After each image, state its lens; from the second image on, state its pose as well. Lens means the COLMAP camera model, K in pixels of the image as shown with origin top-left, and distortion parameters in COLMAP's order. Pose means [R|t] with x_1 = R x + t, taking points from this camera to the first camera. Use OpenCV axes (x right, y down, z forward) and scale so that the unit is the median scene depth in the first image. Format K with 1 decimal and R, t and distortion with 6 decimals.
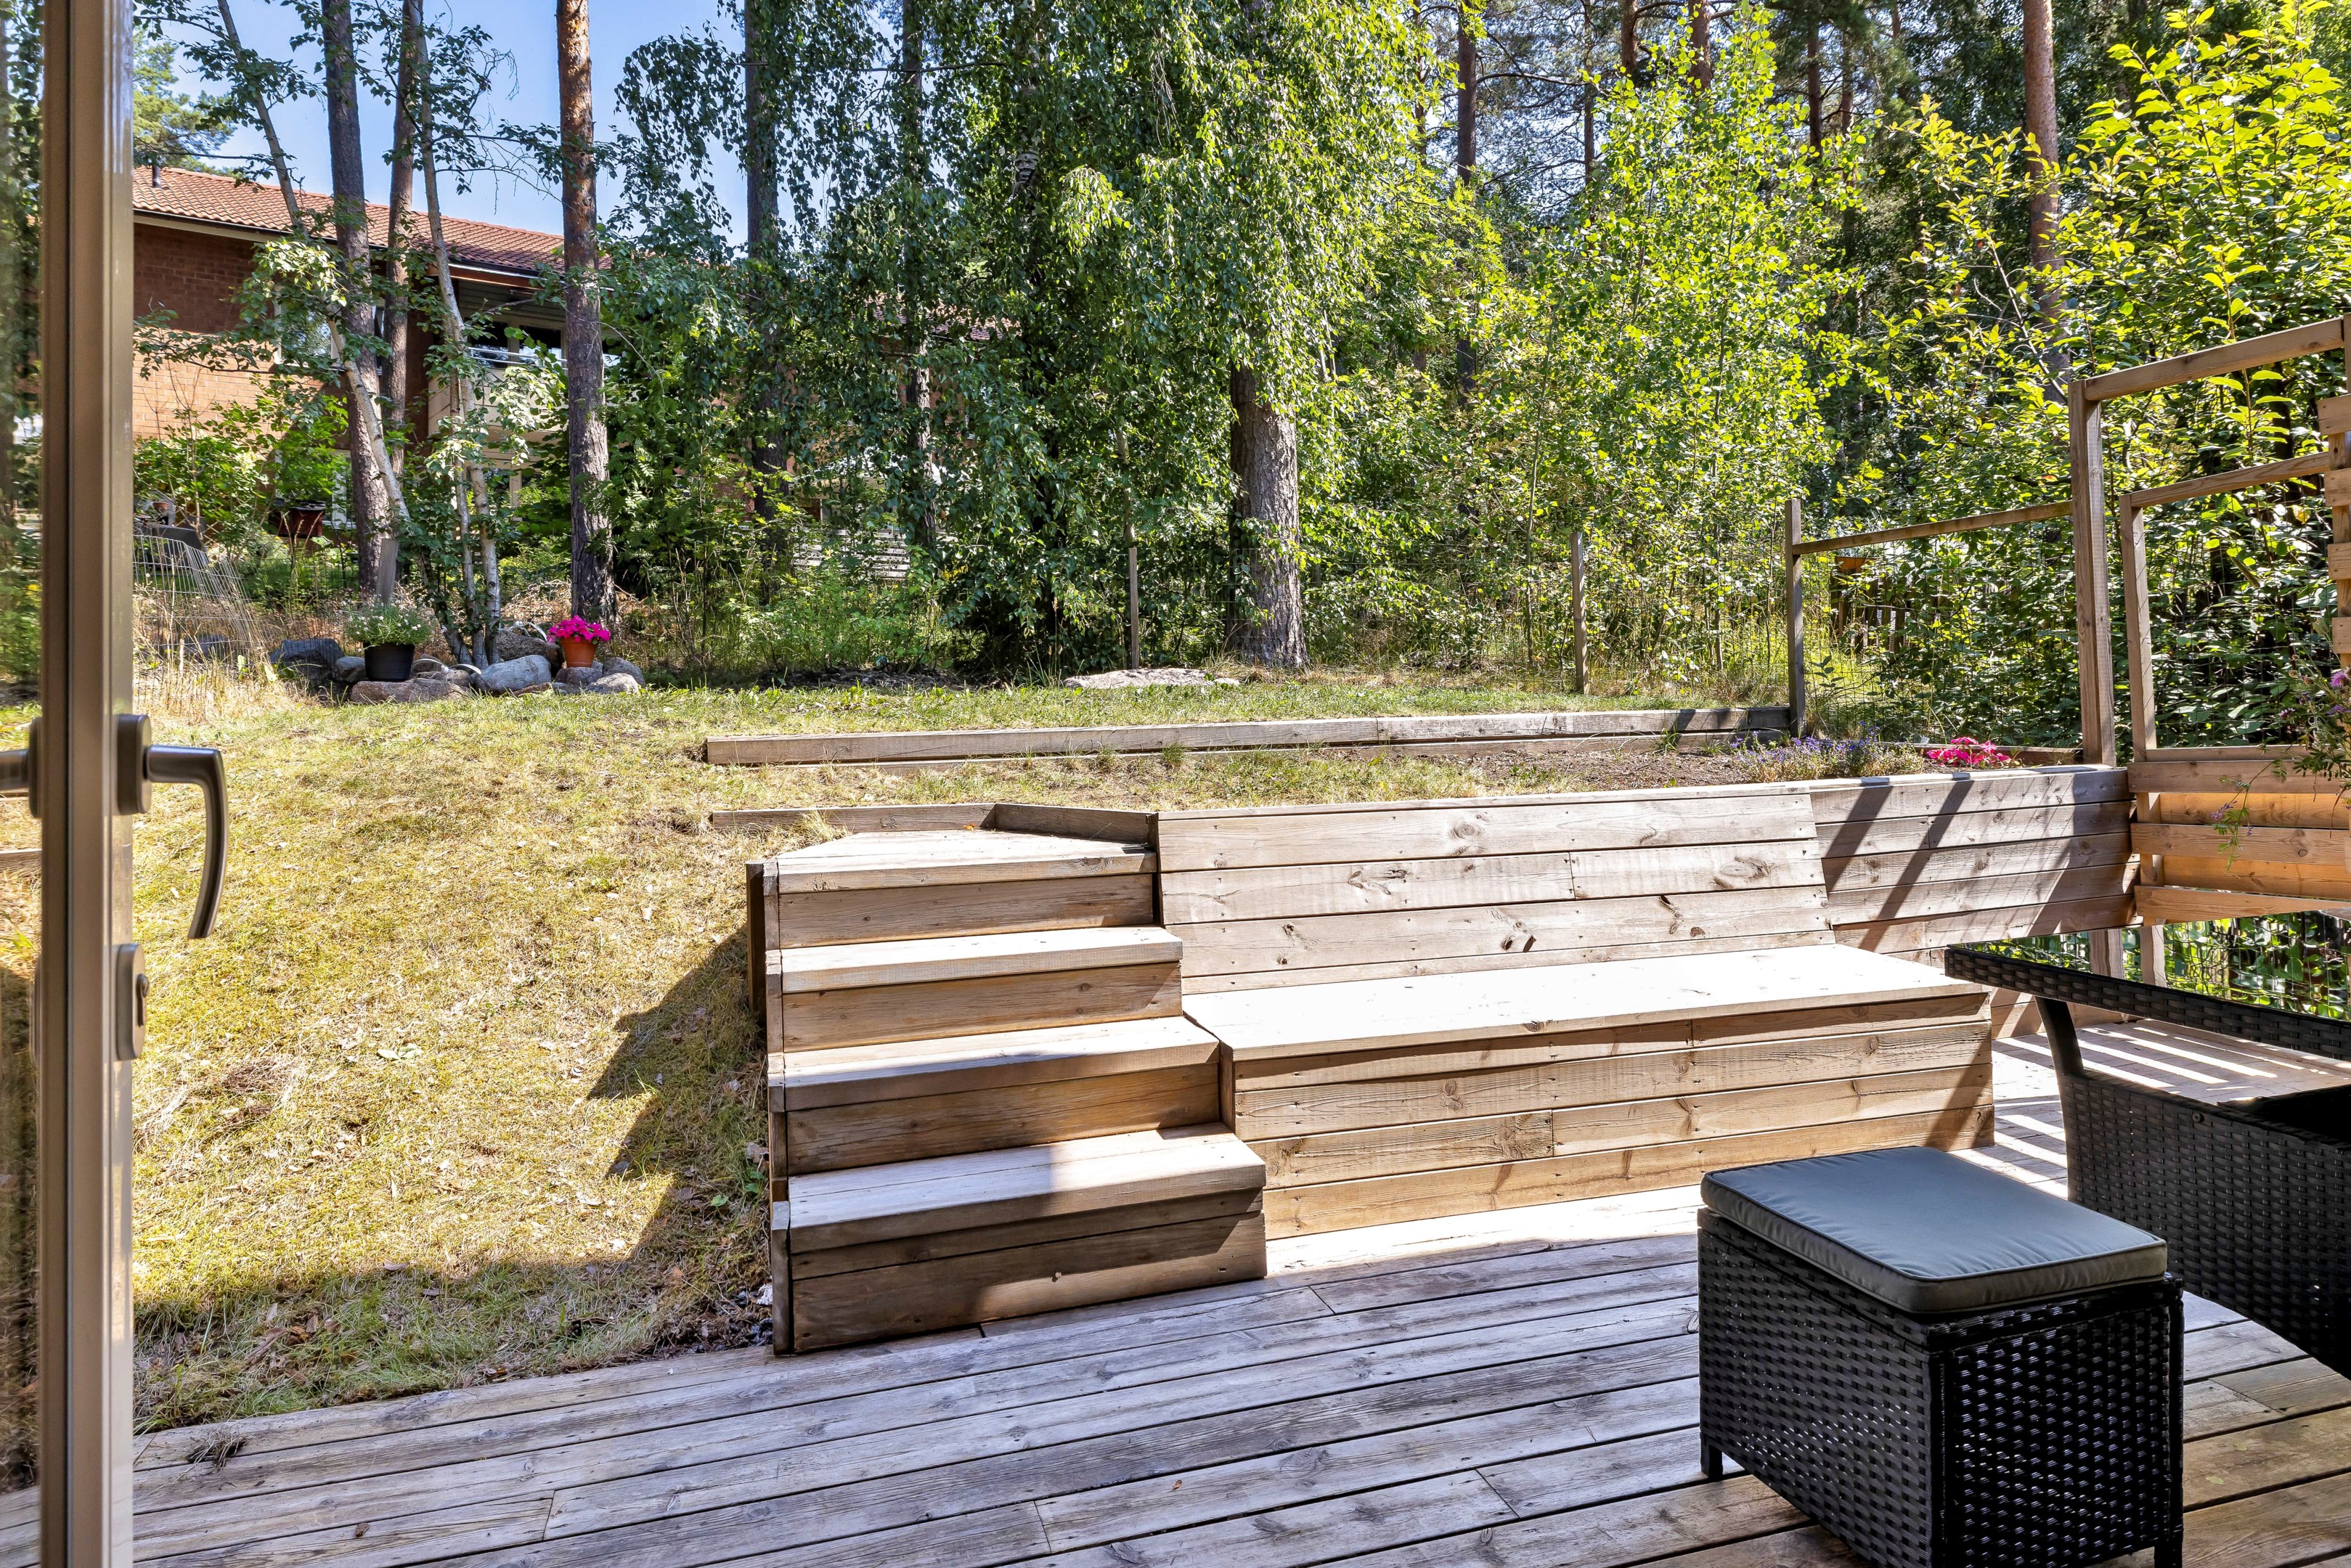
lens RADIAL K [[1331.4, 0, 1178.6], [0, 1331.4, 648.9], [0, 0, 1]] dist [0.001875, 0.000730]
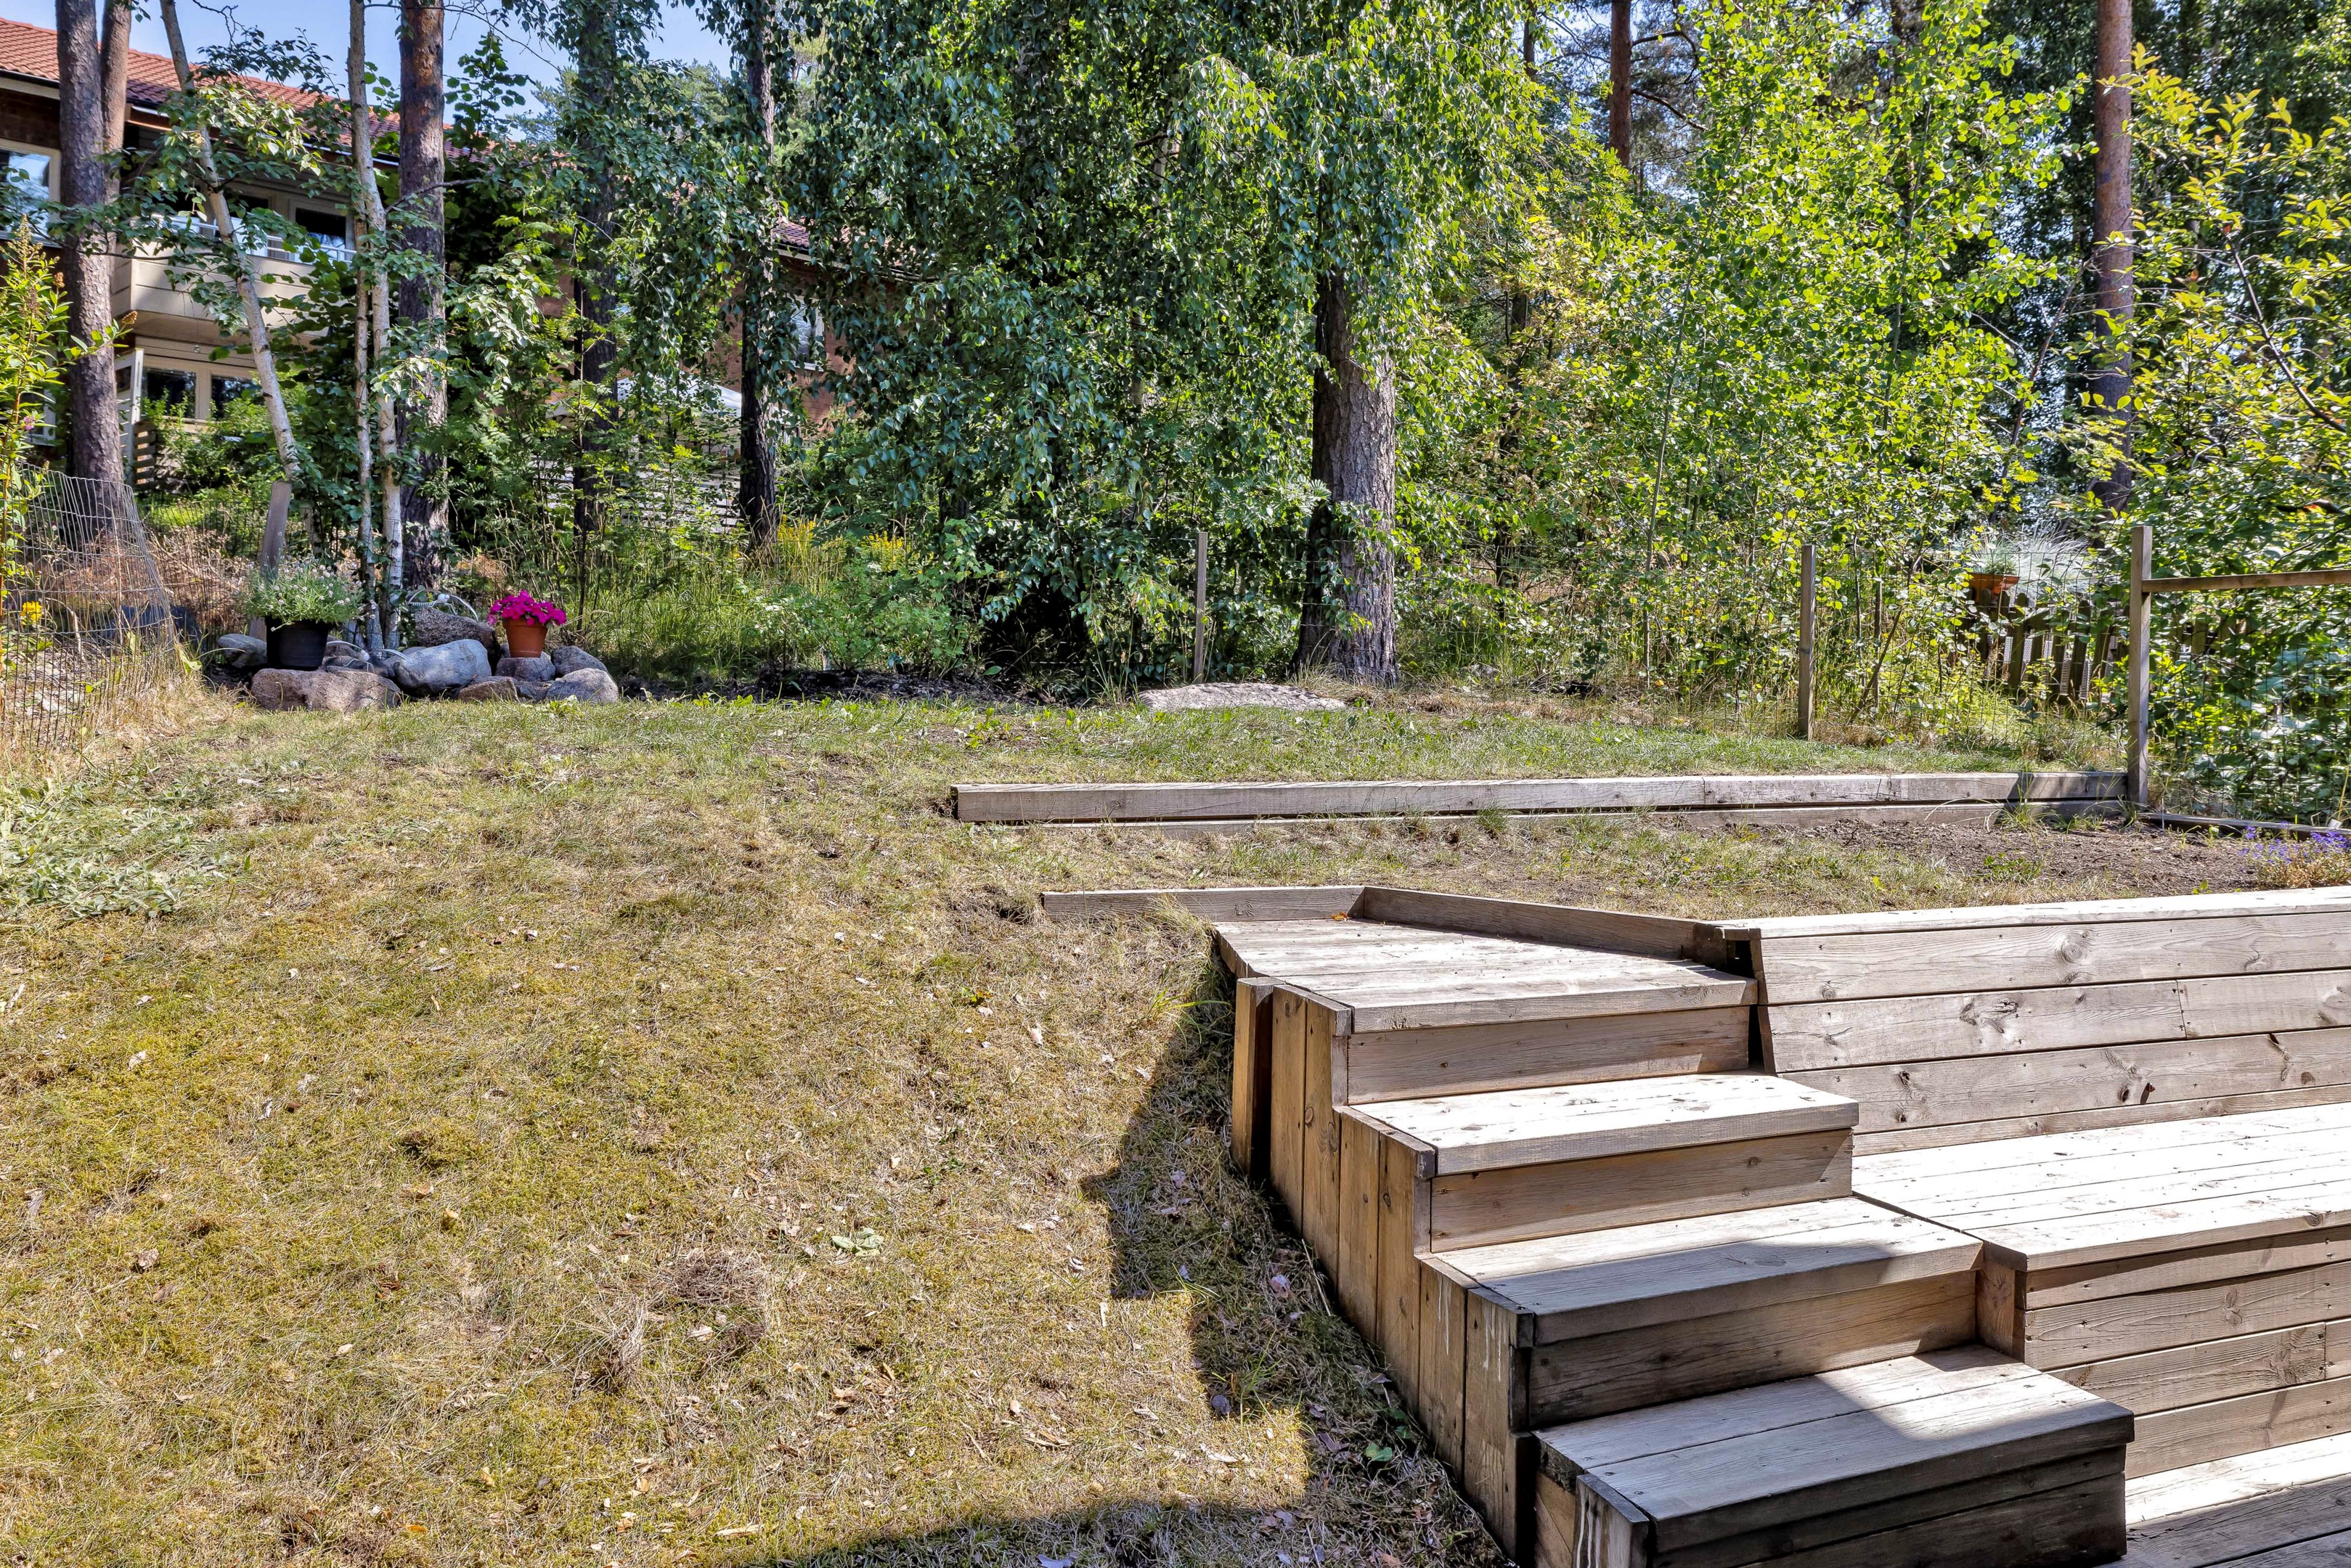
lens RADIAL K [[1602.6, 0, 1179.3], [0, 1602.6, 689.5], [0, 0, 1]] dist [0.000867, 0.004459]
pose [[0.995135, 0.036291, 0.091591, -0.394586], [-0.039308, 0.998735, 0.031356, -0.029673], [-0.090337, -0.034804, 0.995303, 0.085312]]
